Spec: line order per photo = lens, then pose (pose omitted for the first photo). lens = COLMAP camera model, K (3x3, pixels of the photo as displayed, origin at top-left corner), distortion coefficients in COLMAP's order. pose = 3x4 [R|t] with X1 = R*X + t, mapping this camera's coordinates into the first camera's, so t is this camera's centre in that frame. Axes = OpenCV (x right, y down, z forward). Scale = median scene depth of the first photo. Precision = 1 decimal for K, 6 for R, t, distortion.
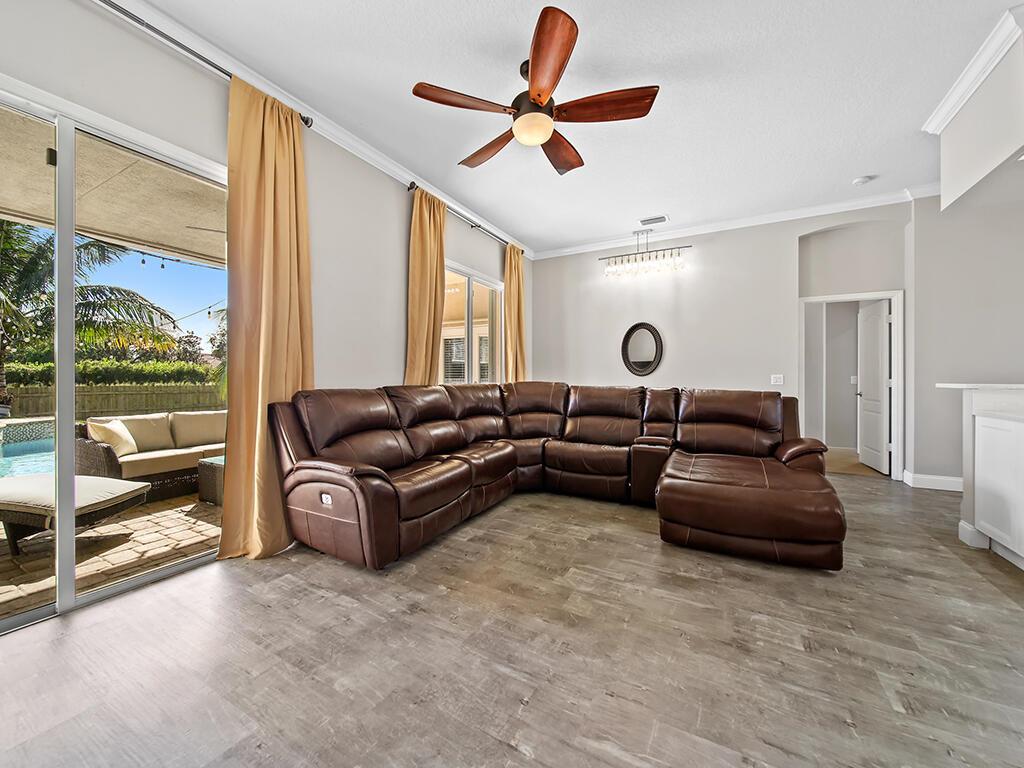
lens RADIAL K [[402.3, 0, 512.1], [0, 402.3, 379.8], [0, 0, 1]] dist [-0.000776, -0.000498]
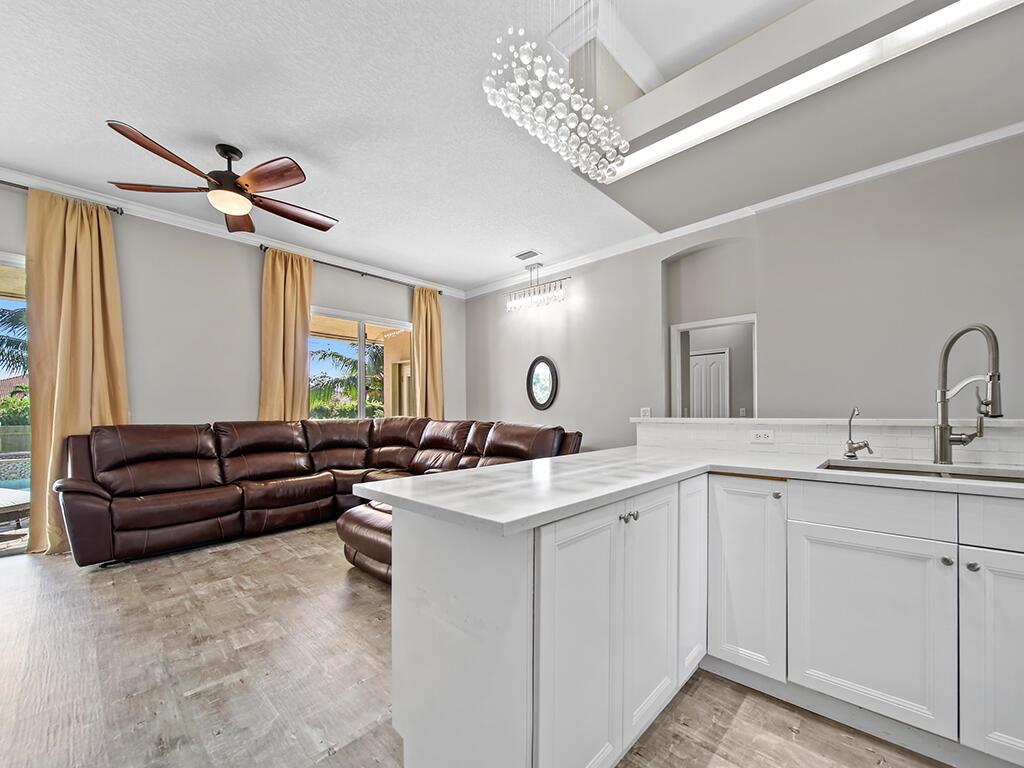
lens RADIAL K [[412.2, 0, 559.9], [0, 412.2, 417.2], [0, 0, 1]] dist [-0.002265, -0.000377]
pose [[0.980910, -0.007603, -0.194313, 1.269679], [0.009450, 0.999919, 0.008582, -0.001522], [0.194232, -0.010254, 0.980902, 0.011770]]
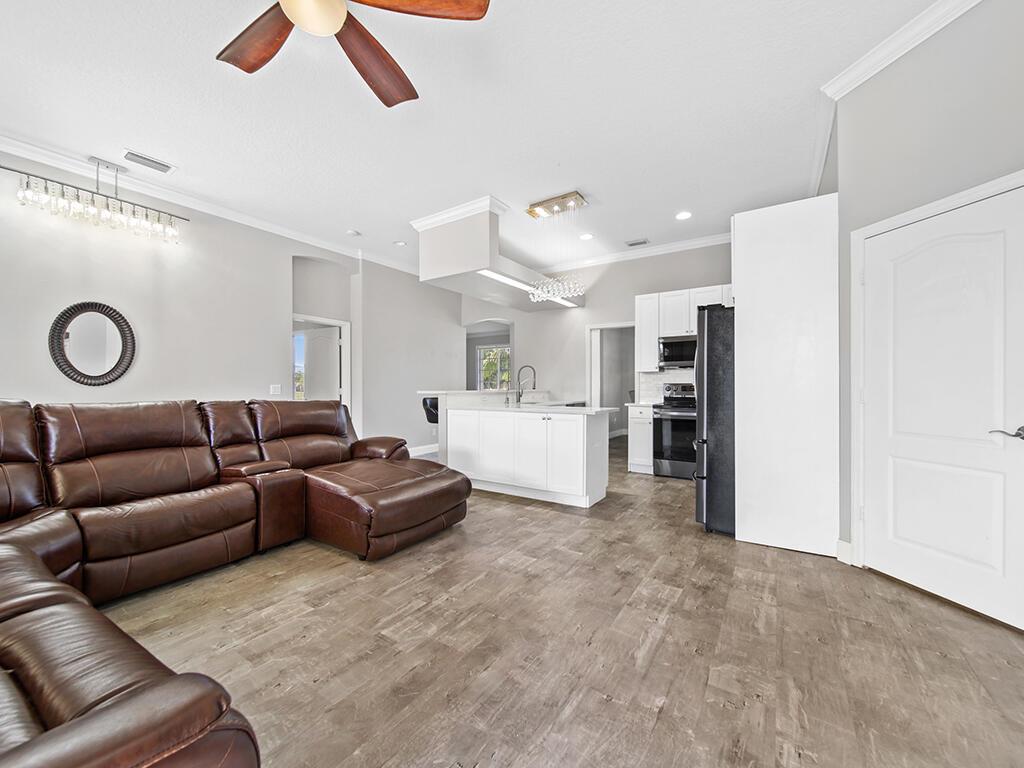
lens RADIAL K [[401.0, 0, 506.6], [0, 401.0, 388.5], [0, 0, 1]] dist [-0.001336, -0.000233]
pose [[0.087102, -0.006062, 0.996181, -0.576979], [0.008635, 0.999949, 0.005330, -0.006836], [-0.996162, 0.008138, 0.087150, 0.656265]]
